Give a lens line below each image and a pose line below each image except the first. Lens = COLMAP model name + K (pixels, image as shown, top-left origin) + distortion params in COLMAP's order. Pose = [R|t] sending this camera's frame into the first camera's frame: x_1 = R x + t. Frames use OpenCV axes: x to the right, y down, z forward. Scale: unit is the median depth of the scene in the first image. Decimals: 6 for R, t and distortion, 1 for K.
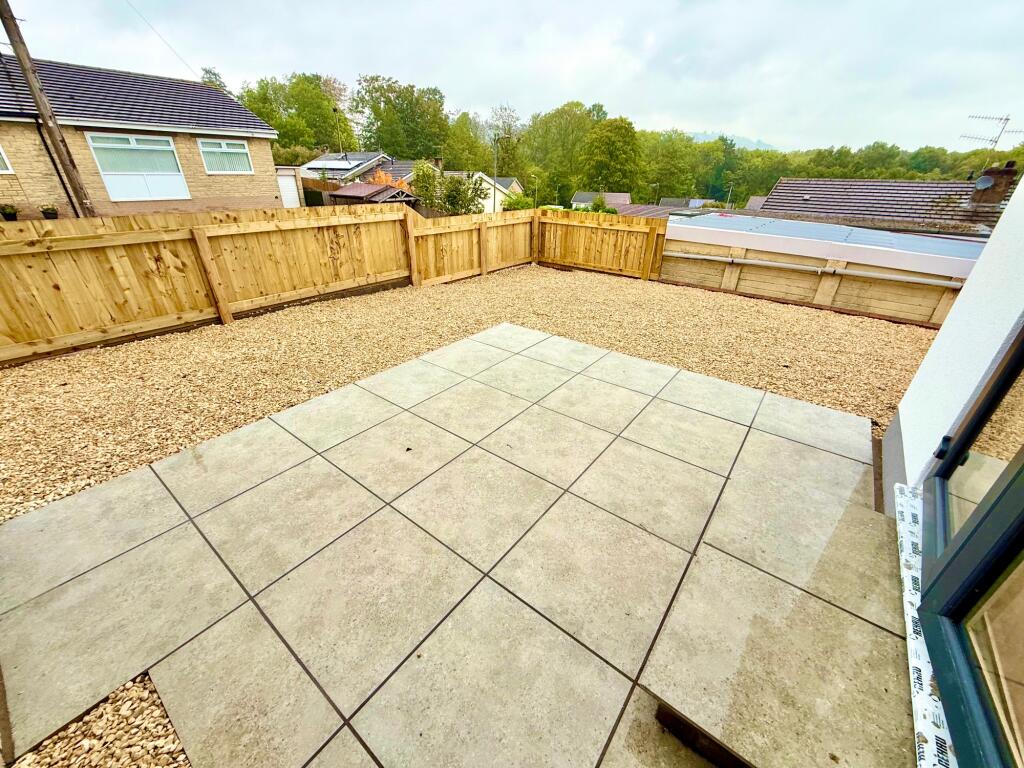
lens RADIAL K [[405.6, 0, 505.8], [0, 405.6, 385.1], [0, 0, 1]] dist [-0.001354, 0.000621]
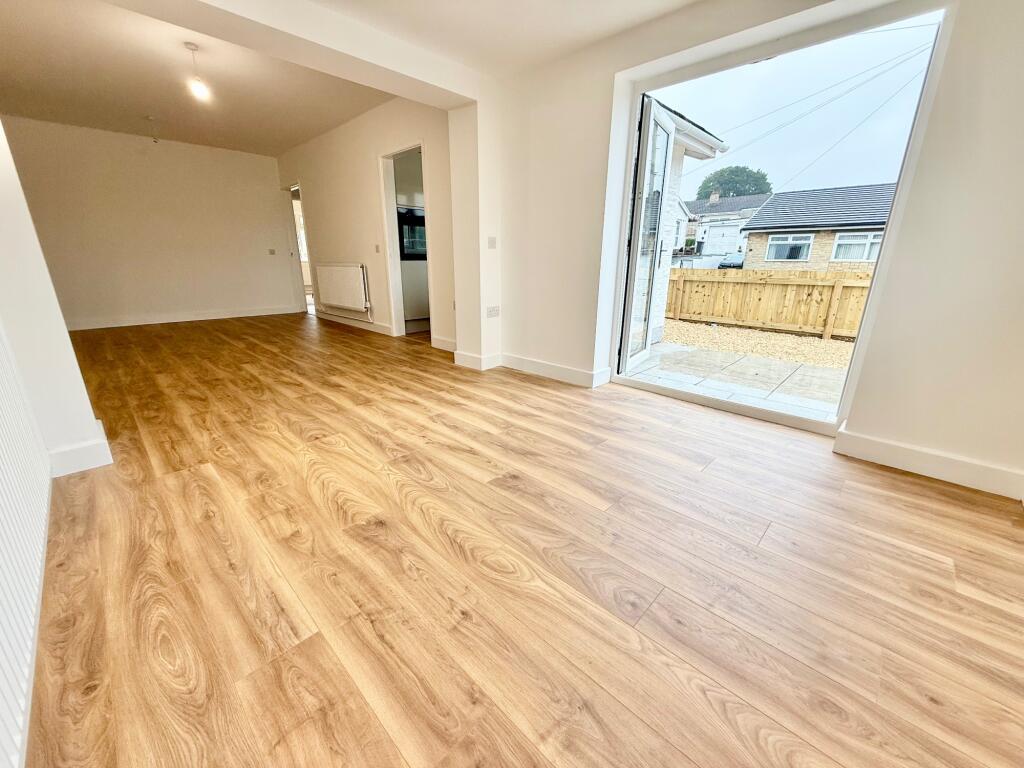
lens RADIAL K [[405.6, 0, 511.0], [0, 405.6, 379.3], [0, 0, 1]] dist [-0.001354, 0.000621]
pose [[-0.094059, 0.270709, -0.958055, 0.597121], [-0.467842, 0.837428, 0.282556, 0.062786], [0.878793, 0.474795, 0.047882, -0.038001]]
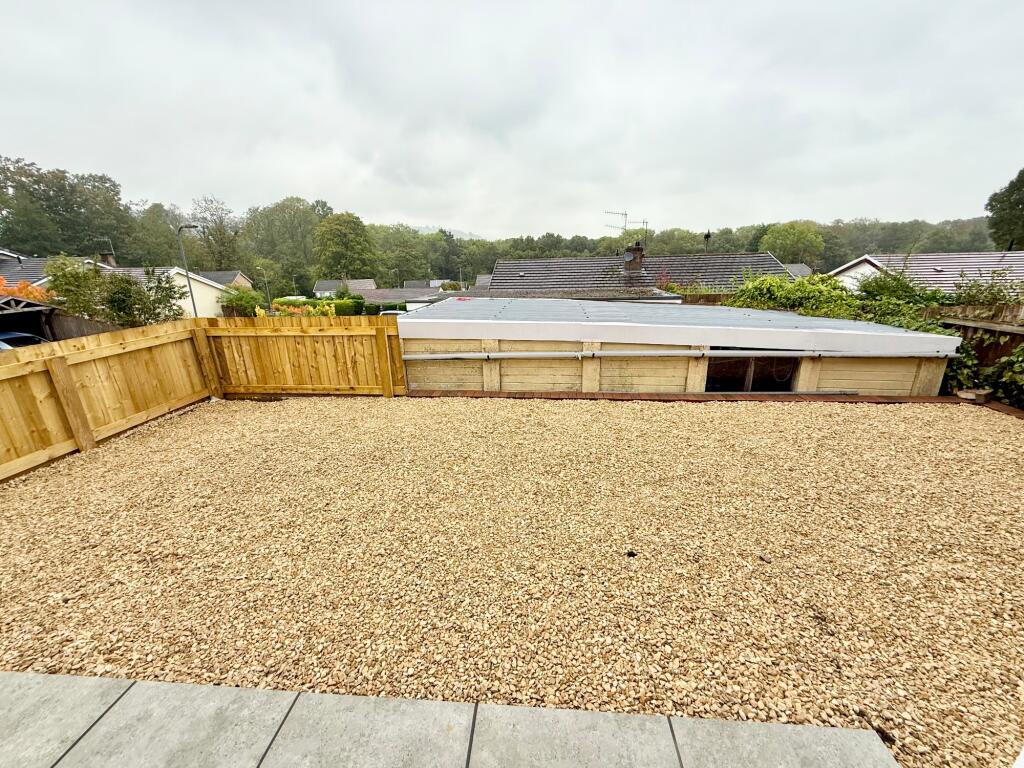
lens RADIAL K [[405.6, 0, 509.3], [0, 405.6, 381.5], [0, 0, 1]] dist [-0.001354, 0.000621]
pose [[0.835205, -0.192608, 0.515106, 0.155935], [0.287473, 0.951409, -0.110366, -0.143730], [-0.468819, 0.240257, 0.849991, 0.281295]]
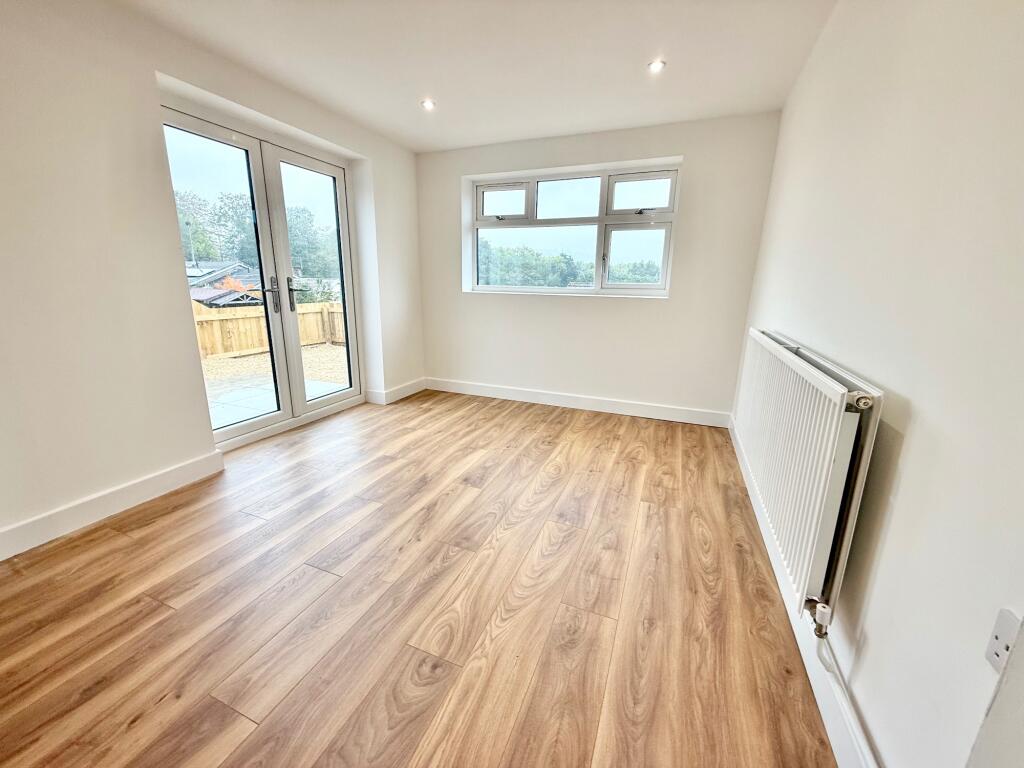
lens RADIAL K [[405.6, 0, 507.5], [0, 405.6, 384.0], [0, 0, 1]] dist [-0.001354, 0.000621]
pose [[0.960380, -0.070892, 0.269525, 0.301867], [0.131025, 0.968413, -0.212152, 0.191960], [-0.245972, 0.239061, 0.939334, -0.338831]]
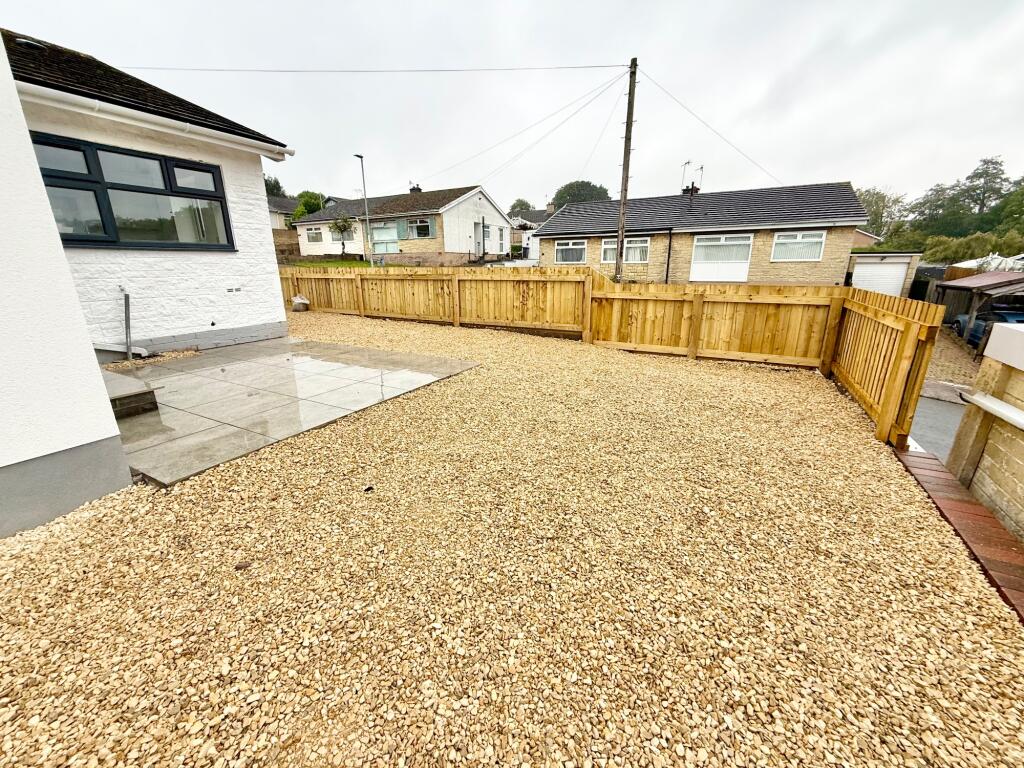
lens RADIAL K [[405.6, 0, 505.0], [0, 405.6, 379.6], [0, 0, 1]] dist [-0.001354, 0.000621]
pose [[0.169182, 0.252987, -0.952562, 0.674345], [-0.452328, 0.878627, 0.153014, -0.198540], [0.875658, 0.404984, 0.263081, 0.510352]]
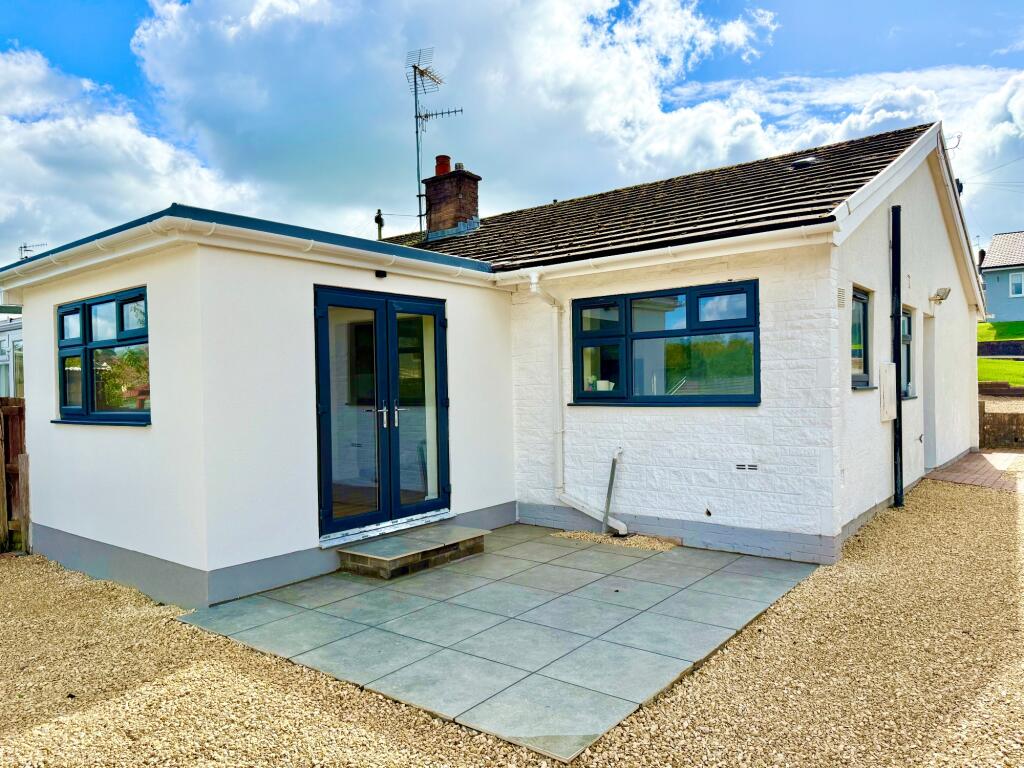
lens RADIAL K [[716.7, 0, 517.4], [0, 716.7, 389.5], [0, 0, 1]] dist [0.023688, -0.004591]
pose [[-0.999833, 0.001672, -0.018212, 0.036814], [-0.007164, 0.880426, 0.474129, -0.496450], [0.016827, 0.474180, -0.880267, 0.916981]]
